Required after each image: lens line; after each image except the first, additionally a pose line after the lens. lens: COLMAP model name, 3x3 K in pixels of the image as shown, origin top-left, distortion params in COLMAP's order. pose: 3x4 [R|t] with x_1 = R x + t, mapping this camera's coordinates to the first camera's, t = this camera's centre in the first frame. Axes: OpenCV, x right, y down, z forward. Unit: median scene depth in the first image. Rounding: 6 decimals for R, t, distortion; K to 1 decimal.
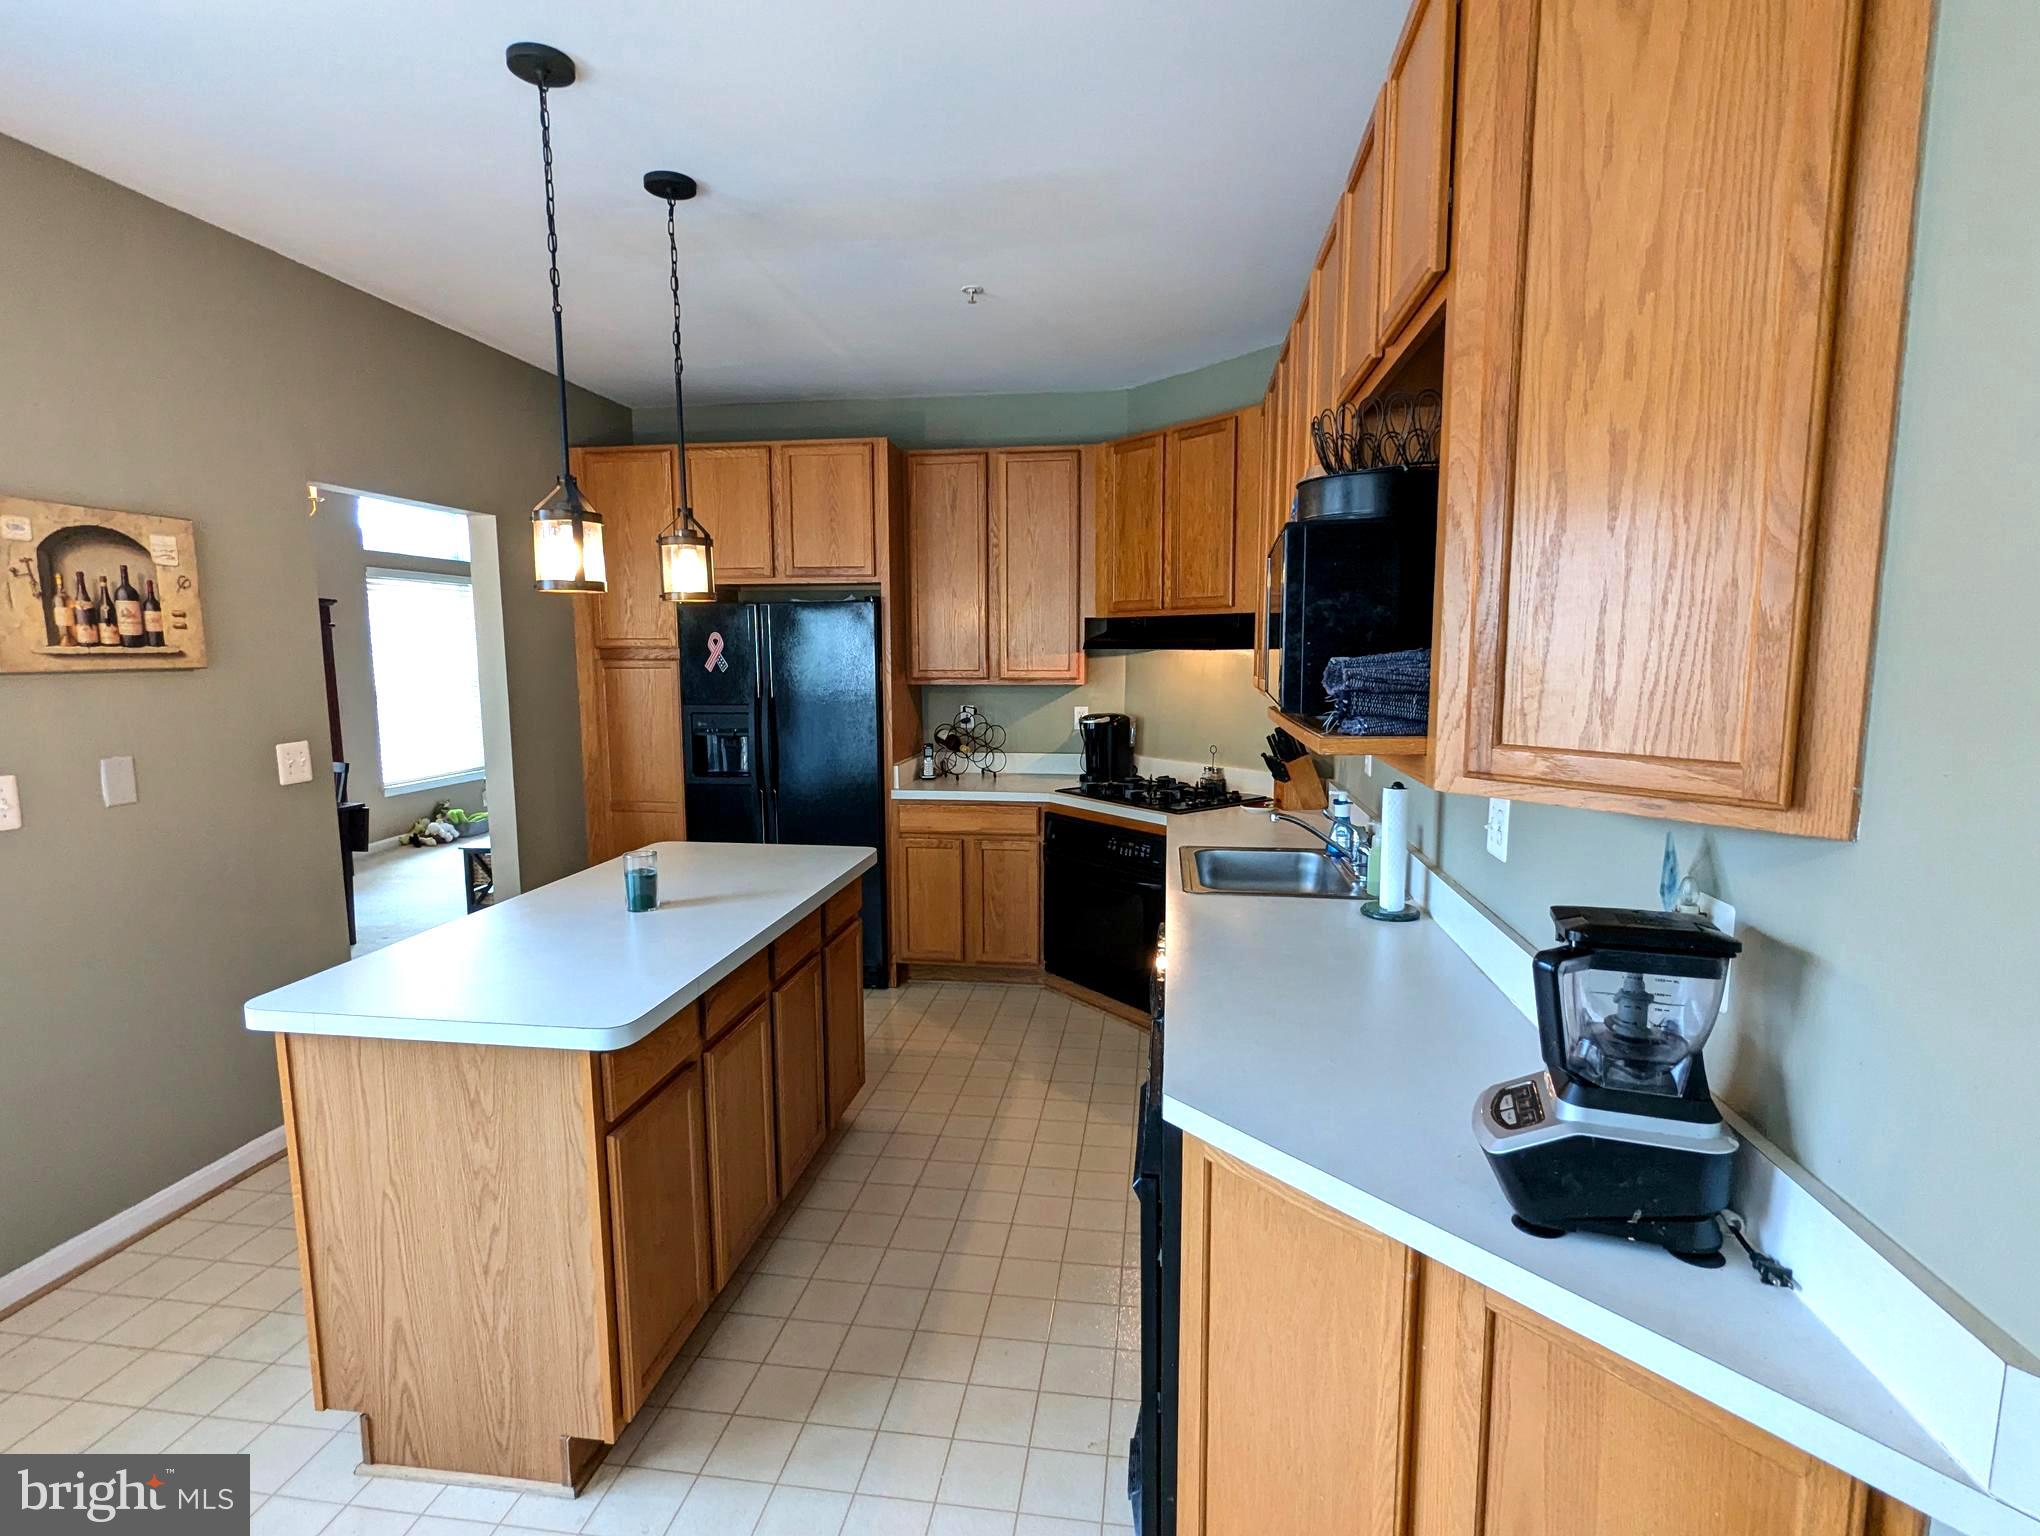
lens RADIAL K [[1006.7, 0, 1015.6], [0, 1006.7, 771.9], [0, 0, 1]] dist [-0.001203, -0.000706]
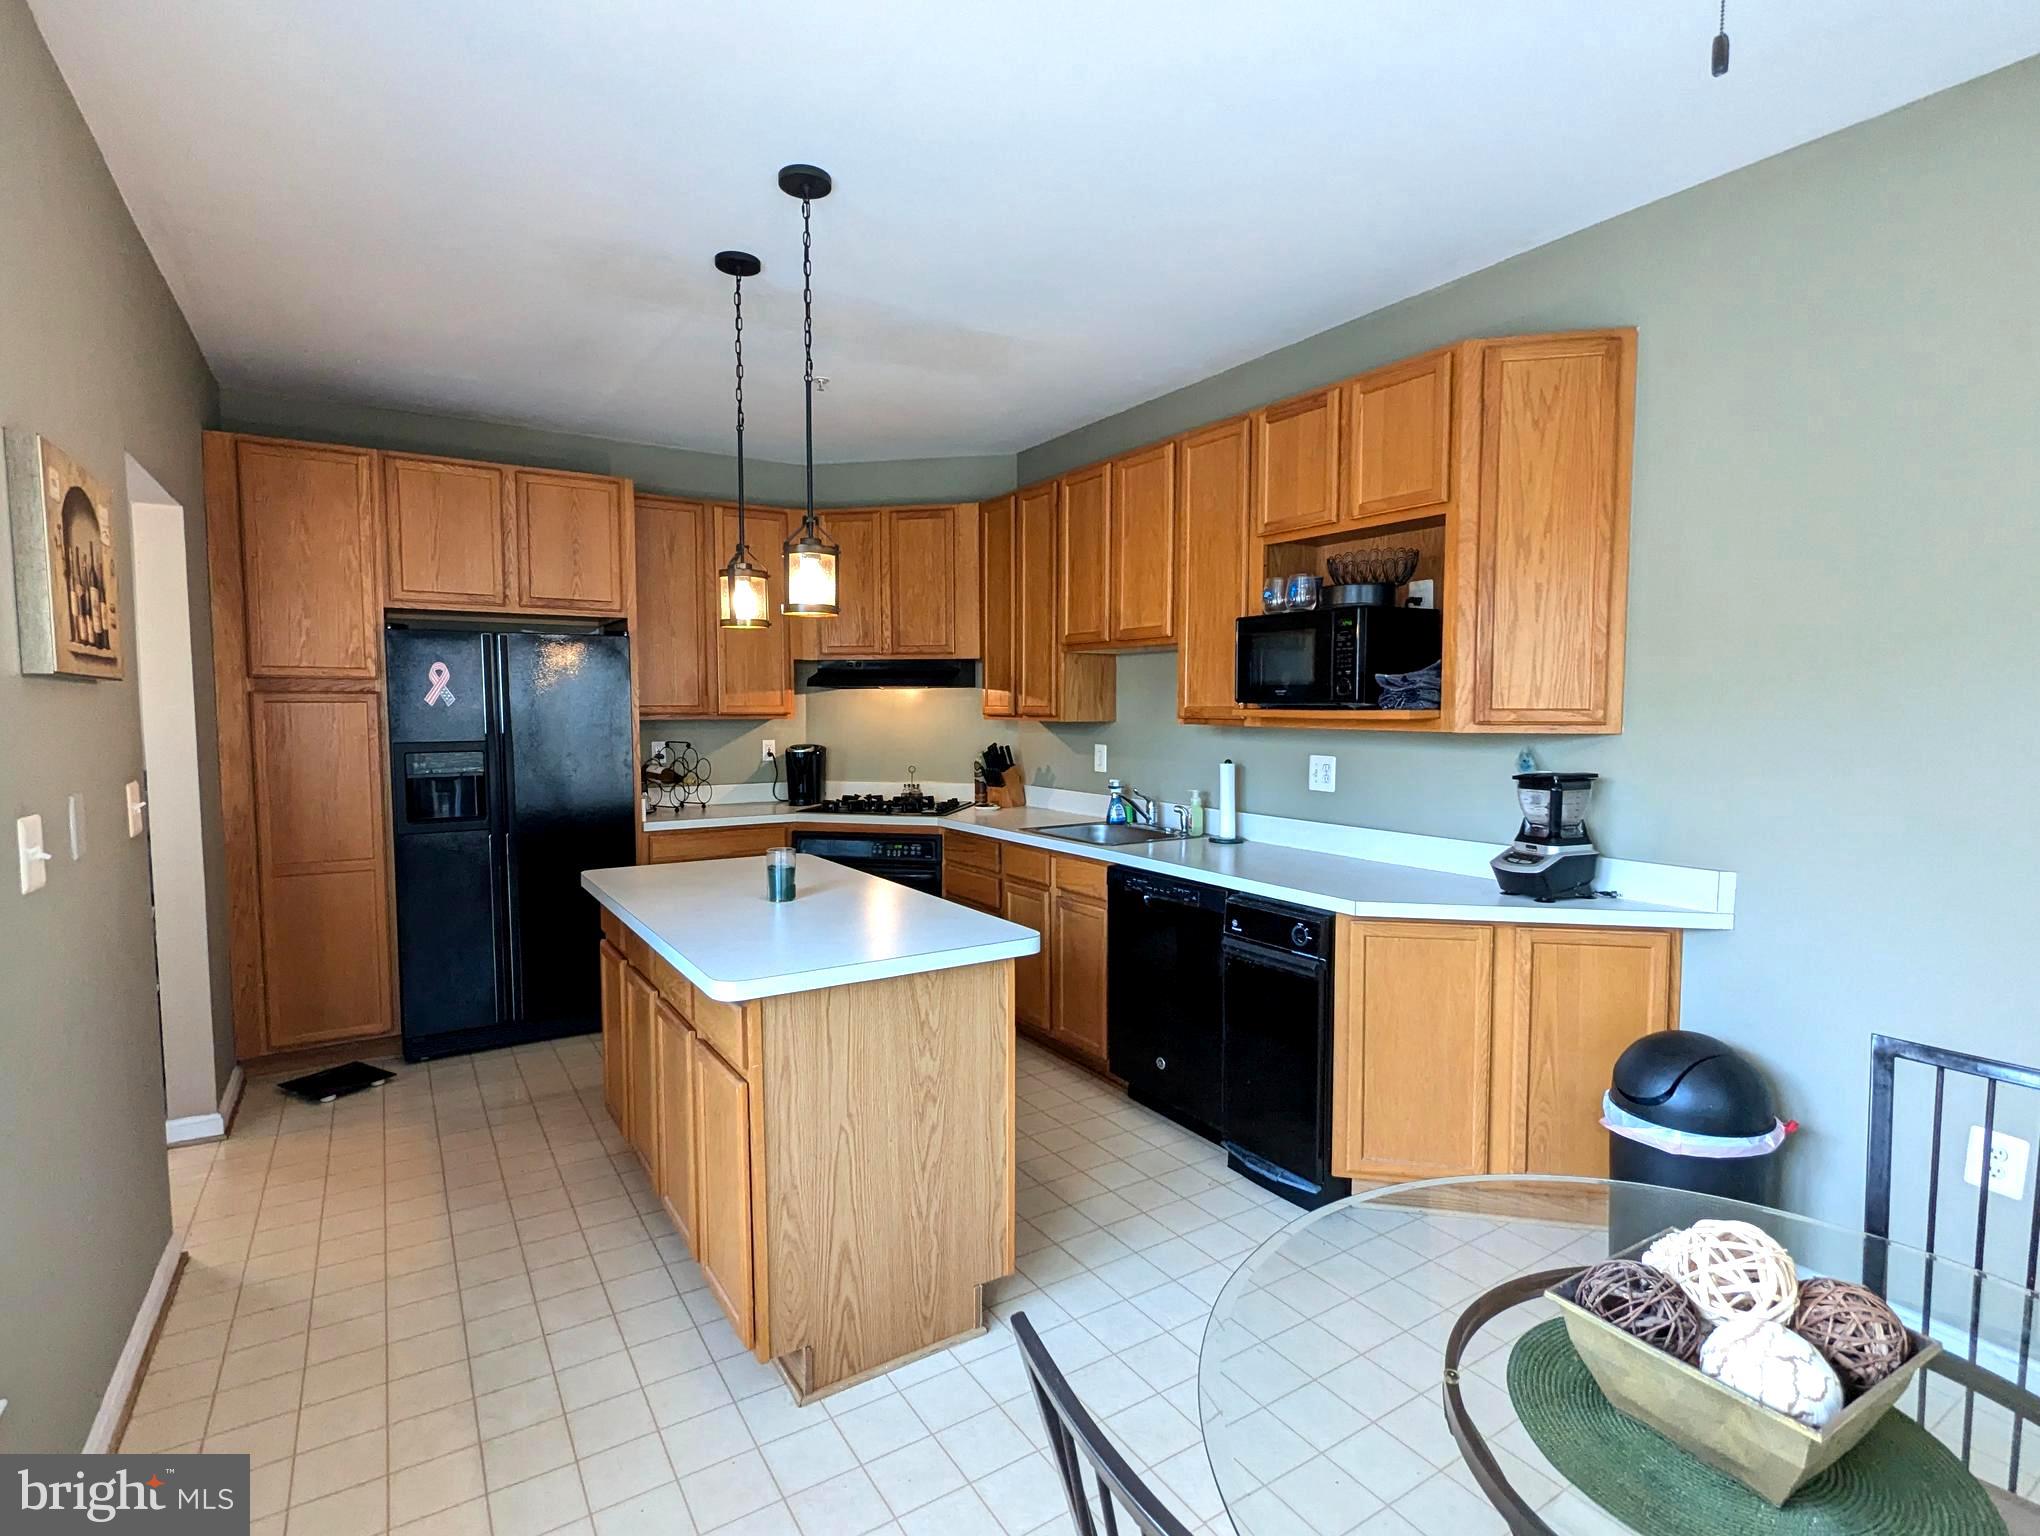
lens RADIAL K [[1006.7, 0, 1015.6], [0, 1006.7, 771.9], [0, 0, 1]] dist [-0.001203, -0.000706]
pose [[0.758252, -0.040281, 0.650716, -1.176781], [0.078497, 0.996469, -0.029785, 0.063564], [-0.647219, 0.073663, 0.758737, -0.028381]]
